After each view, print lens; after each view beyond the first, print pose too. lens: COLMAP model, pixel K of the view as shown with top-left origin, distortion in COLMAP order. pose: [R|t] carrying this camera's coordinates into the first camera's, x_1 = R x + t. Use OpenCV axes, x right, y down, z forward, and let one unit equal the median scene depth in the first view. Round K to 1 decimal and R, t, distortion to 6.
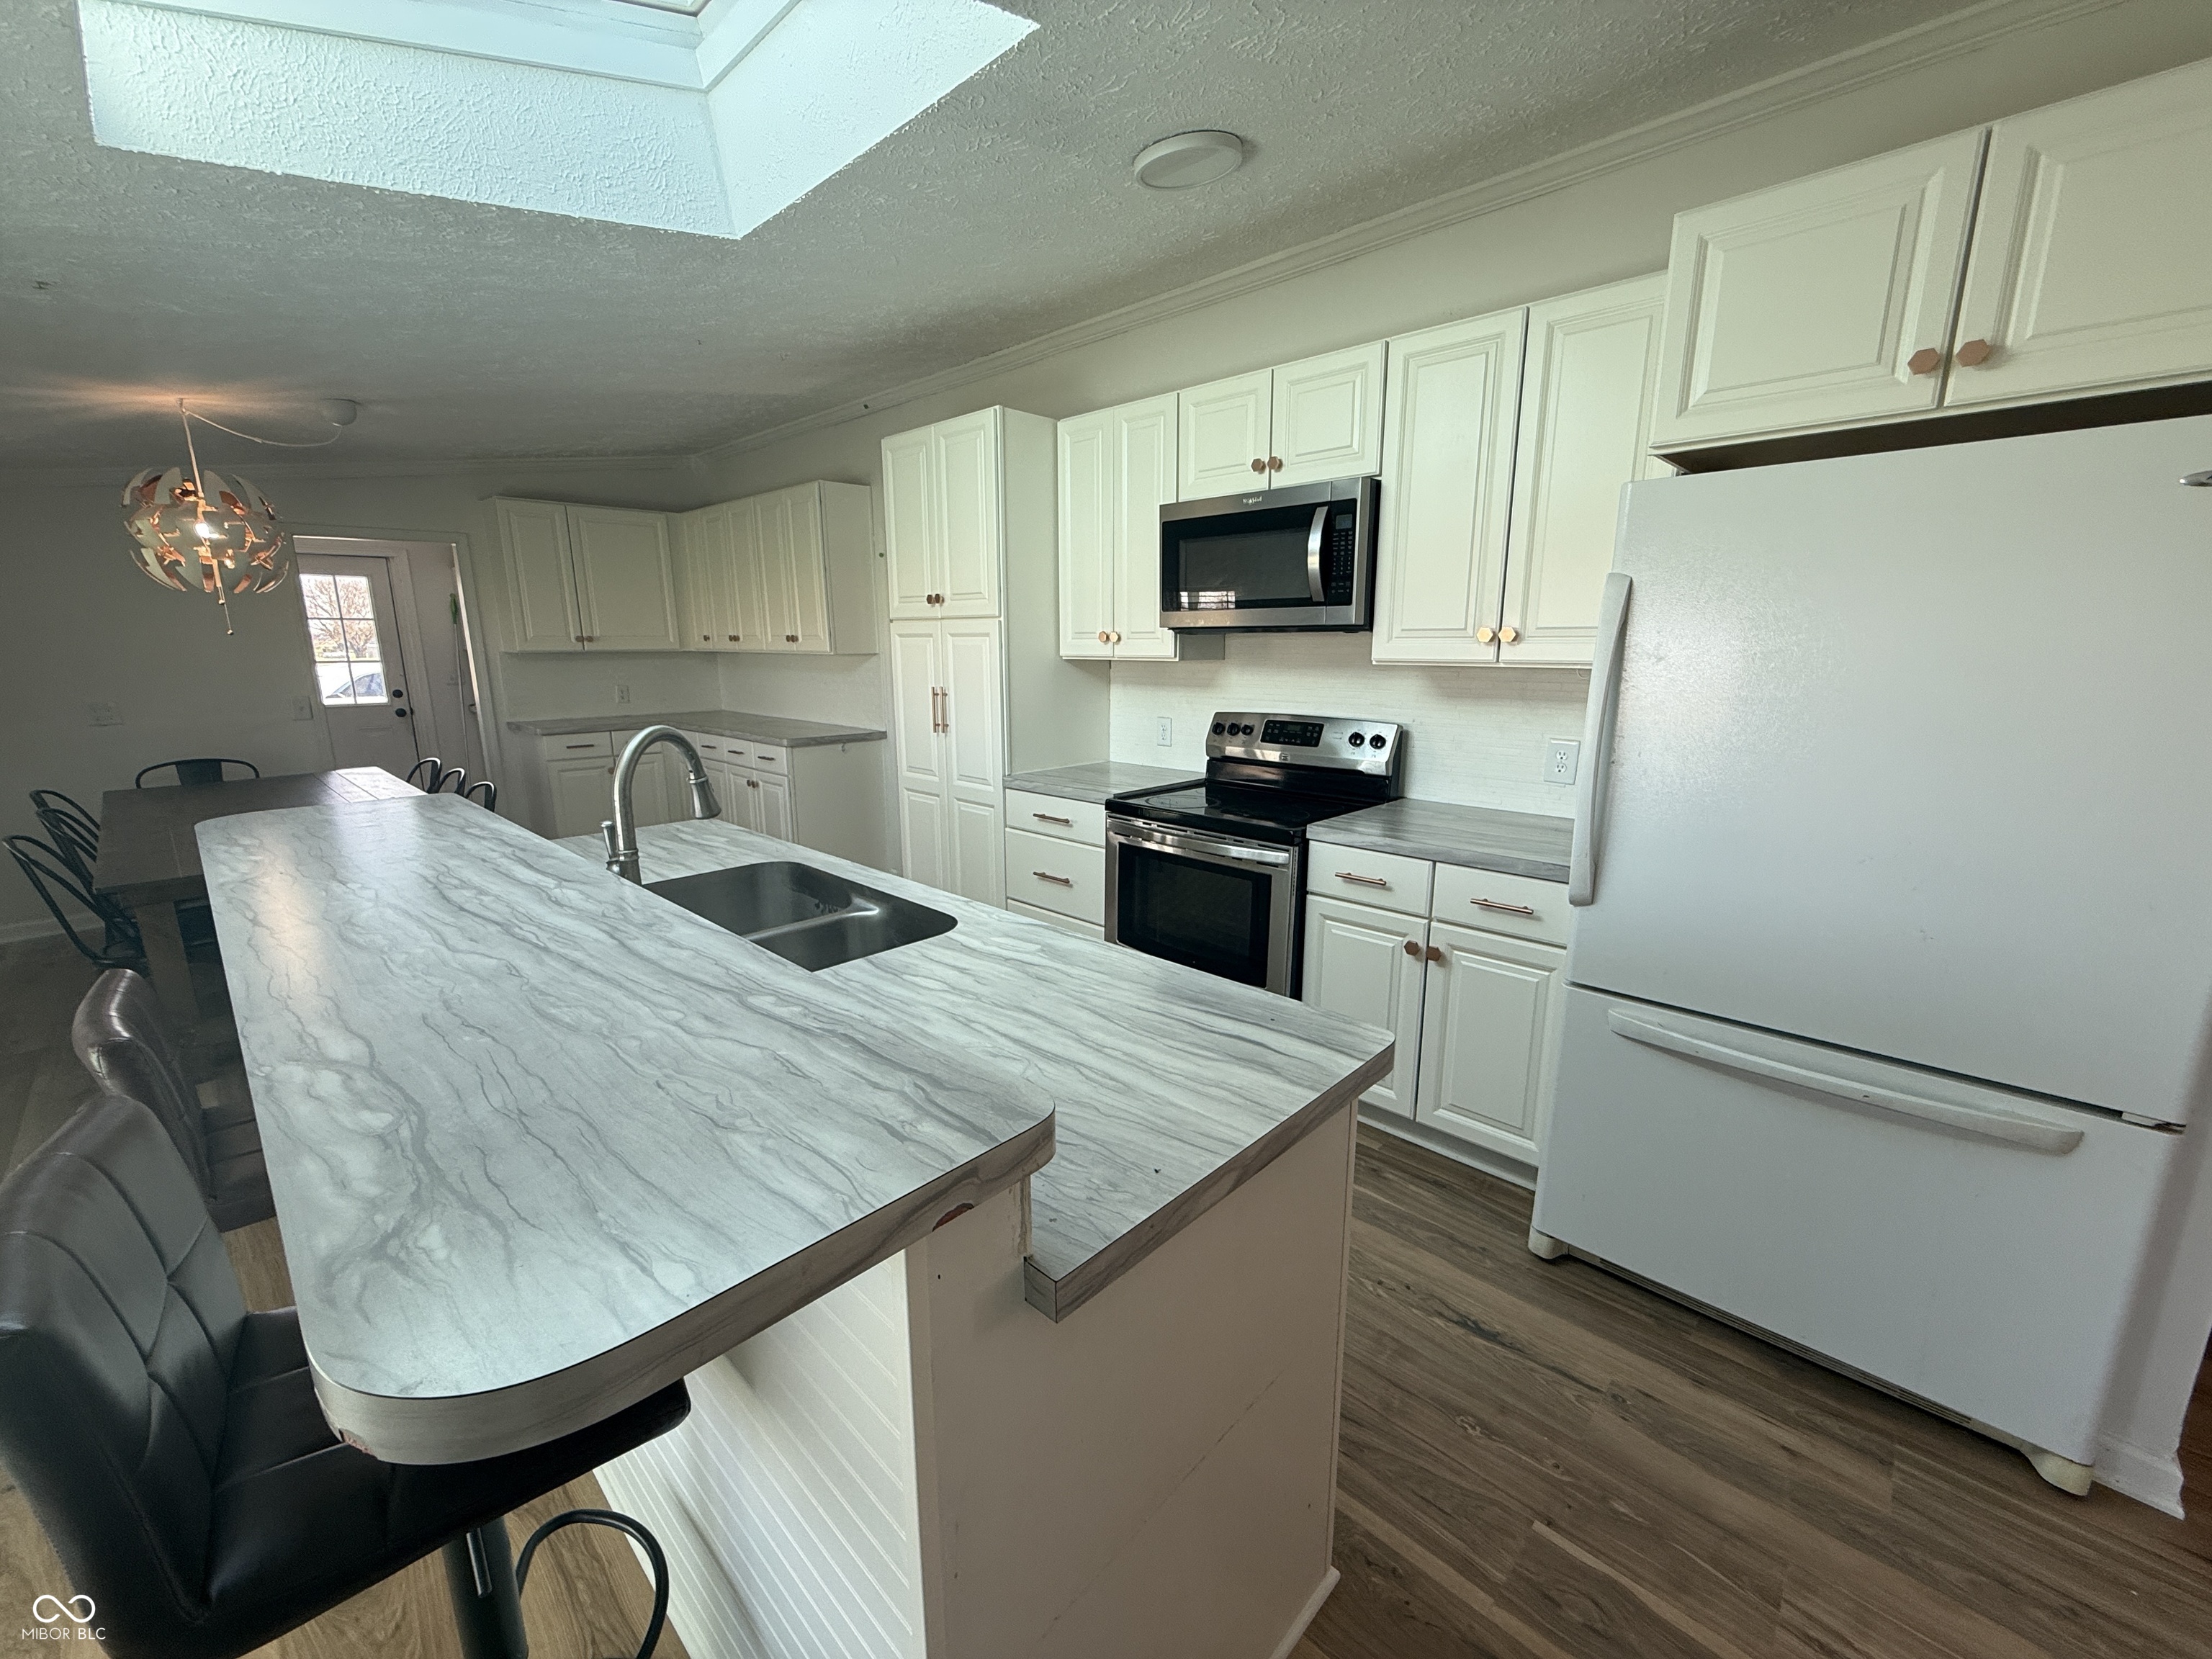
lens RADIAL K [[883.4, 0, 1071.9], [0, 883.4, 810.6], [0, 0, 1]] dist [-0.000810, 0.000381]
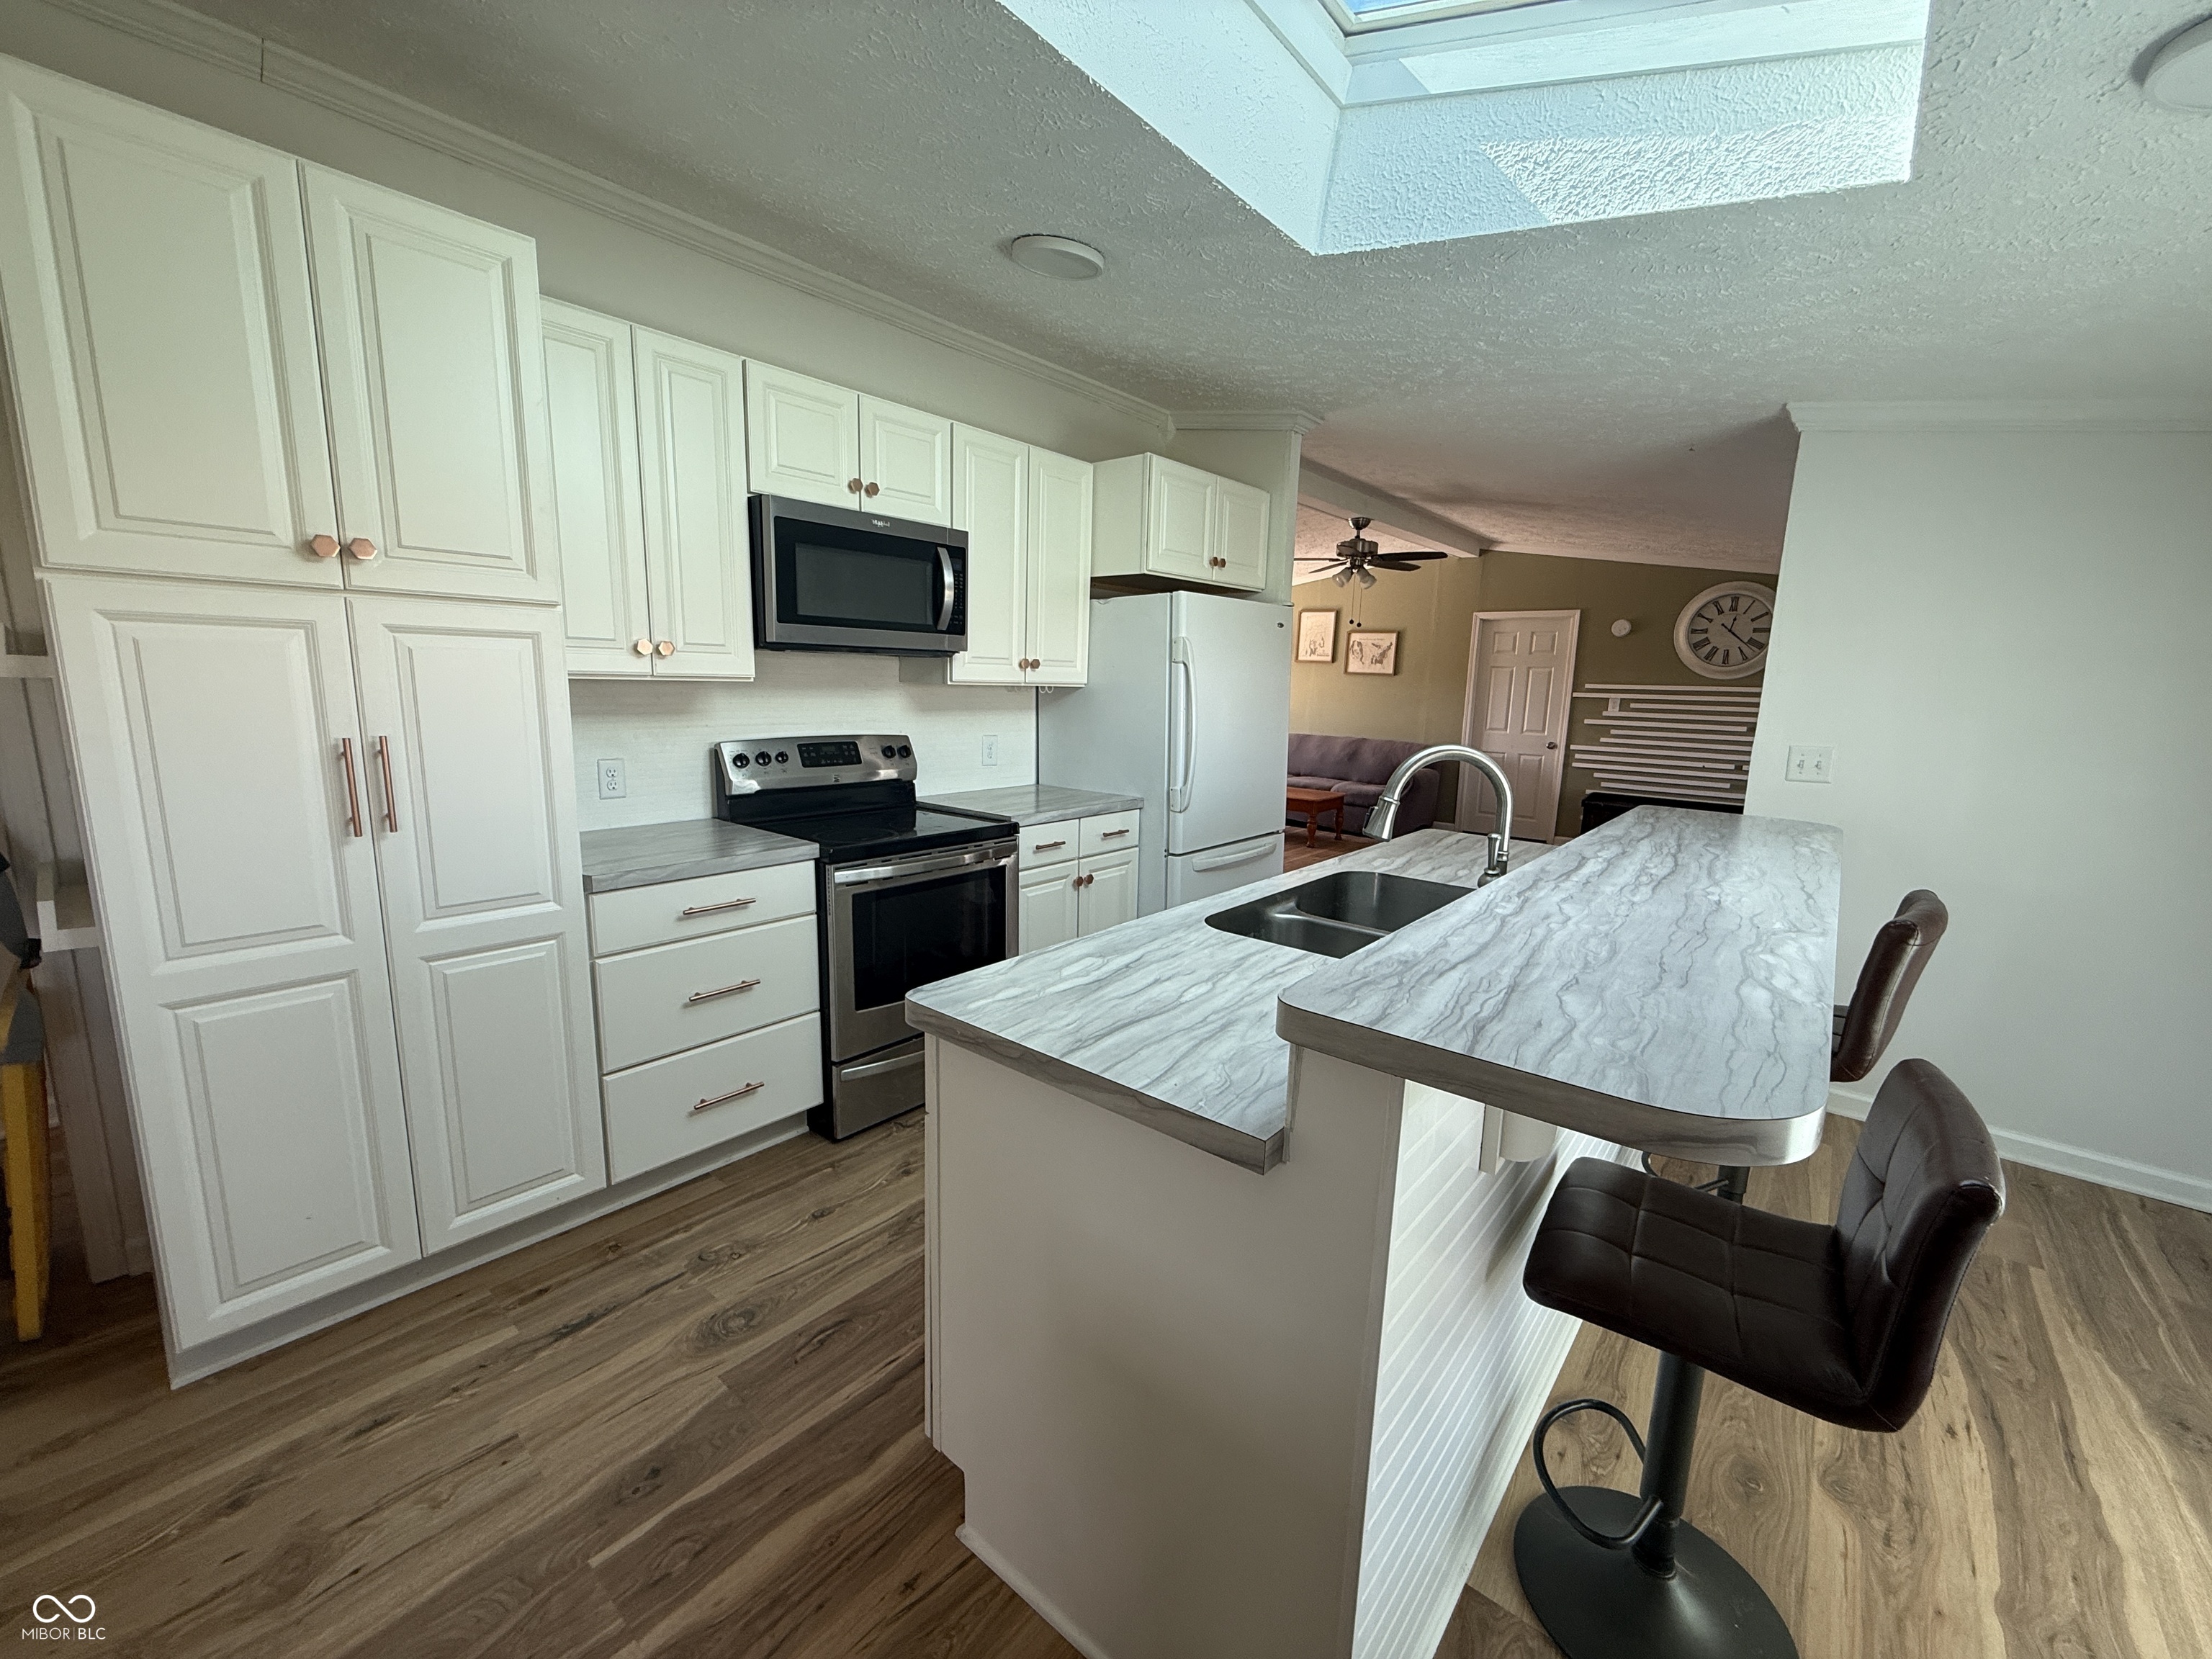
lens RADIAL K [[883.4, 0, 1094.1], [0, 883.4, 828.3], [0, 0, 1]] dist [-0.000810, 0.000381]
pose [[-0.072530, -0.161977, 0.984126, -1.032155], [0.171935, 0.969921, 0.172310, -0.169761], [-0.982435, 0.181703, -0.042499, 1.026289]]
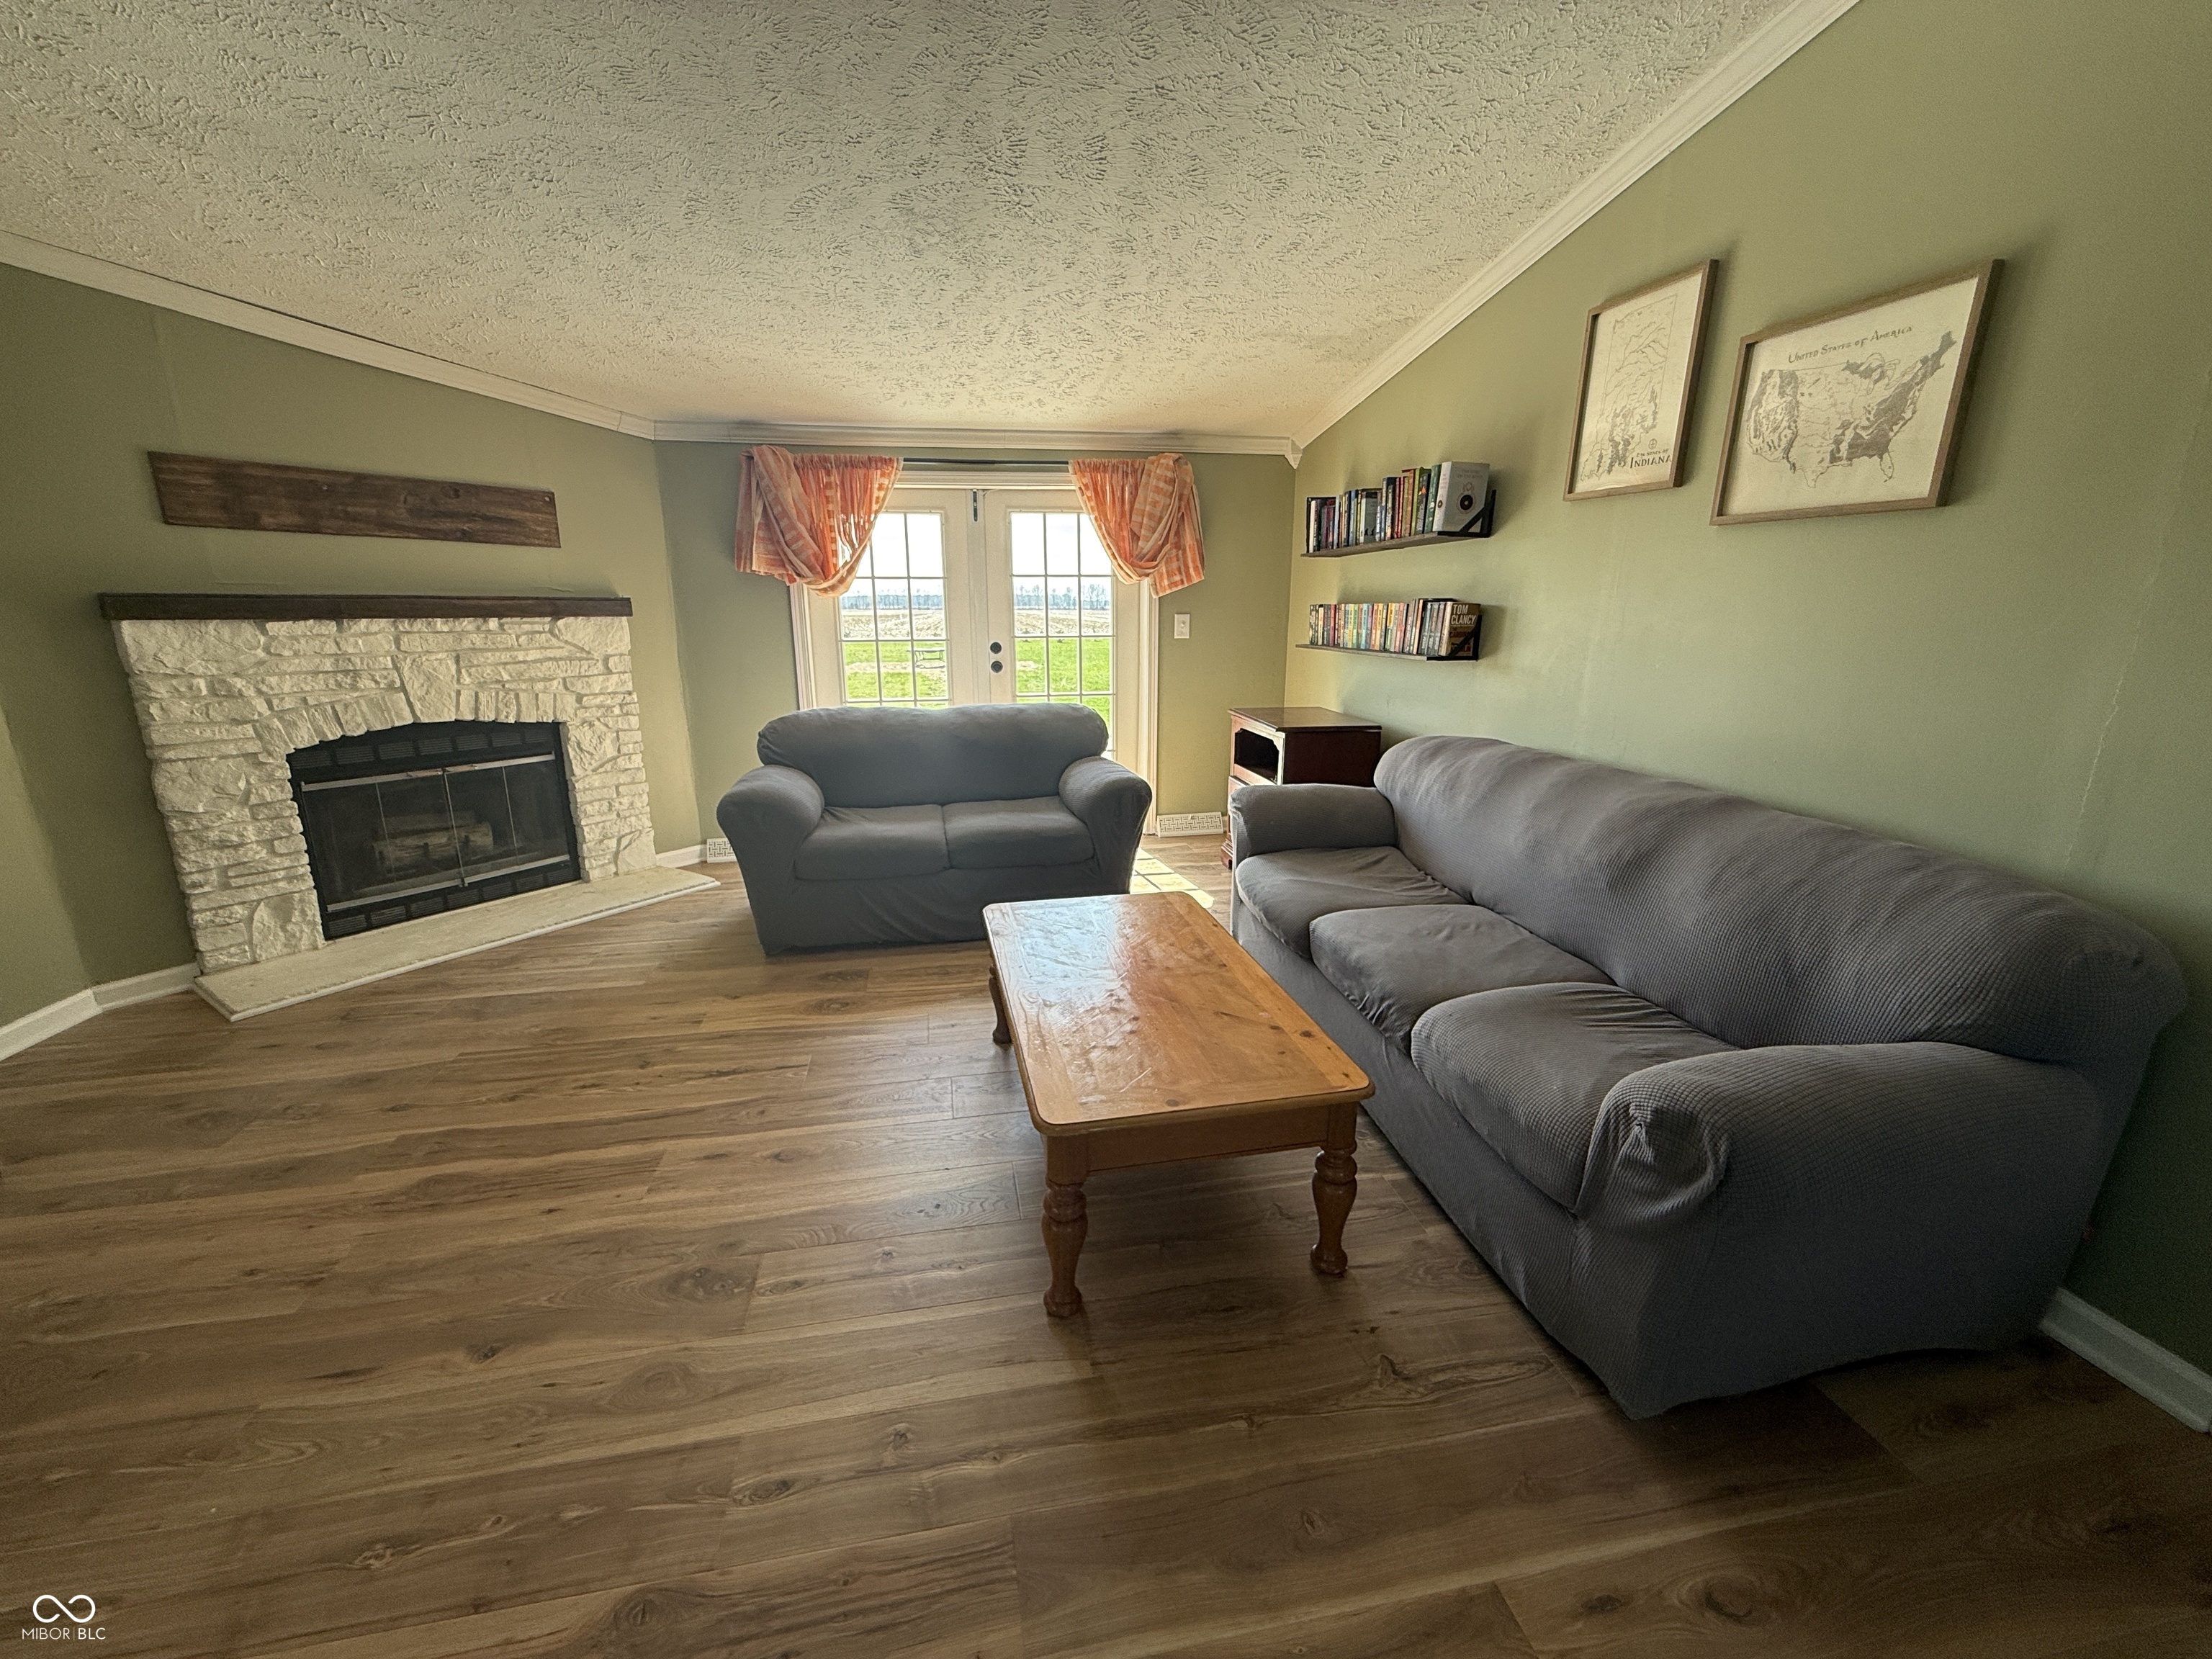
lens RADIAL K [[883.4, 0, 1100.2], [0, 883.4, 830.8], [0, 0, 1]] dist [-0.000810, 0.000381]
pose [[0.562413, -0.196852, 0.803082, 1.533658], [0.158635, 0.978893, 0.128851, 0.116212], [-0.811496, 0.054929, 0.581770, -0.301535]]
